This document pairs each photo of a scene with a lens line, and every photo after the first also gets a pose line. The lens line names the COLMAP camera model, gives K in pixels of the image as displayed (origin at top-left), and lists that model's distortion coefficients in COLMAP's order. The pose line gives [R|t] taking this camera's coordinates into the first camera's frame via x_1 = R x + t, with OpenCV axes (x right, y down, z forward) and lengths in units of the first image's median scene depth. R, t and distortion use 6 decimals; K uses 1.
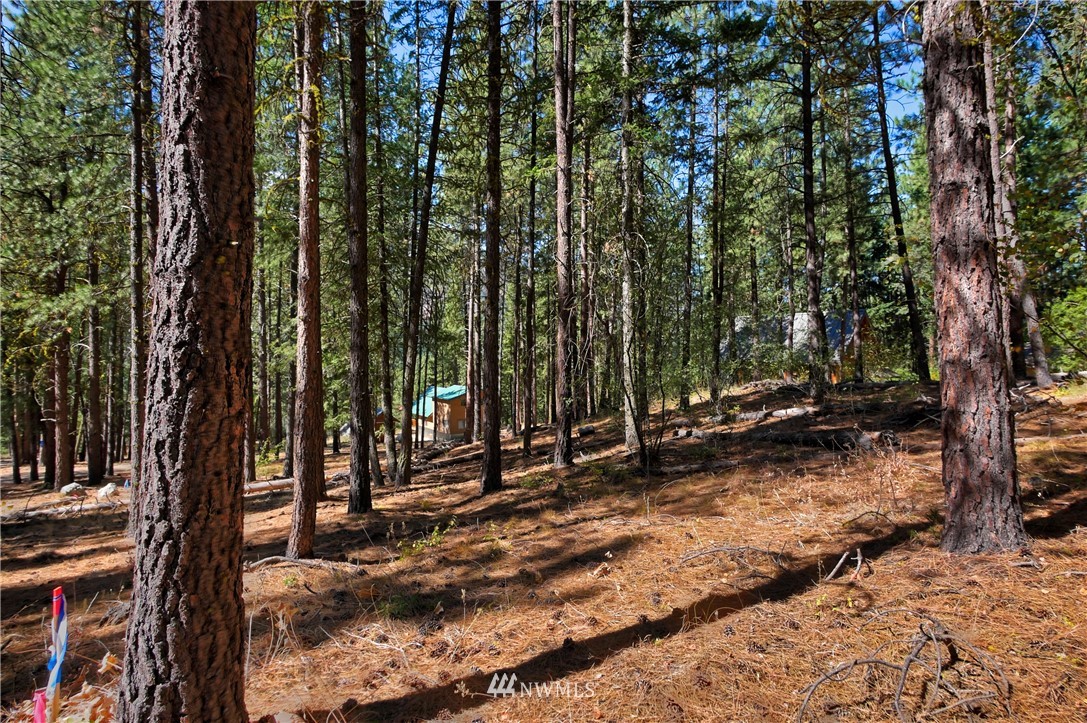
lens RADIAL K [[552.0, 0, 544.0], [0, 552.0, 363.2], [0, 0, 1]] dist [-0.010623, -0.000147]
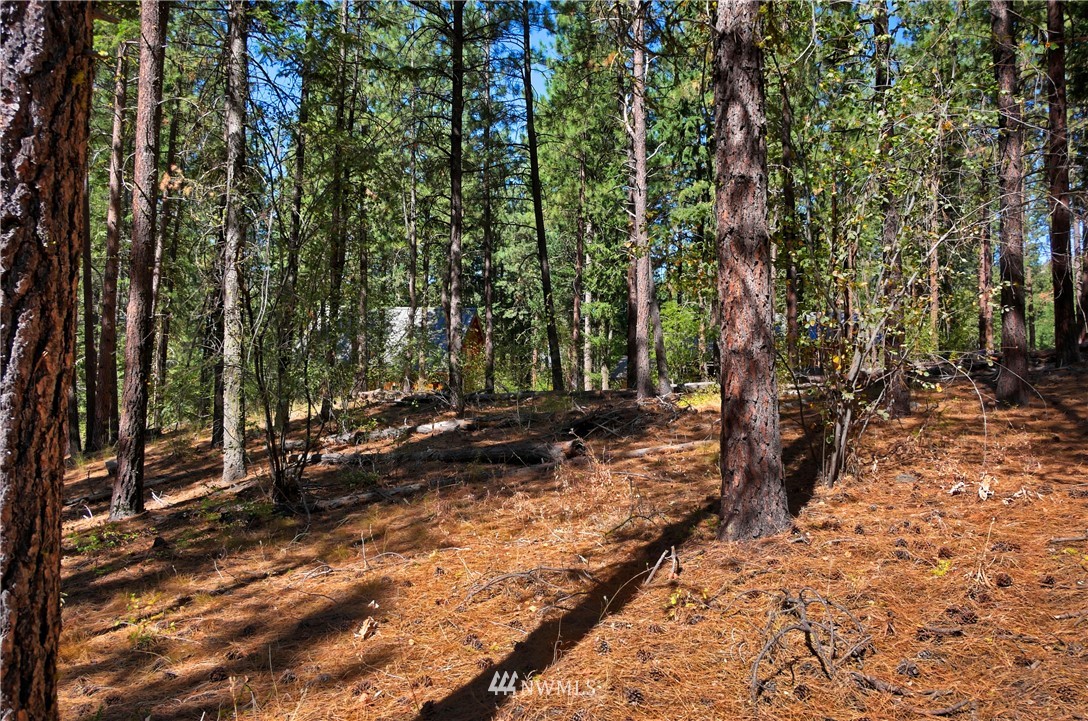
lens RADIAL K [[769.2, 0, 544.3], [0, 769.2, 358.4], [0, 0, 1]] dist [-0.011251, 0.000069]
pose [[0.802219, 0.036855, 0.595891, -0.380552], [-0.027738, 0.999316, -0.024463, 0.053728], [-0.596385, 0.003096, 0.802693, 0.073403]]
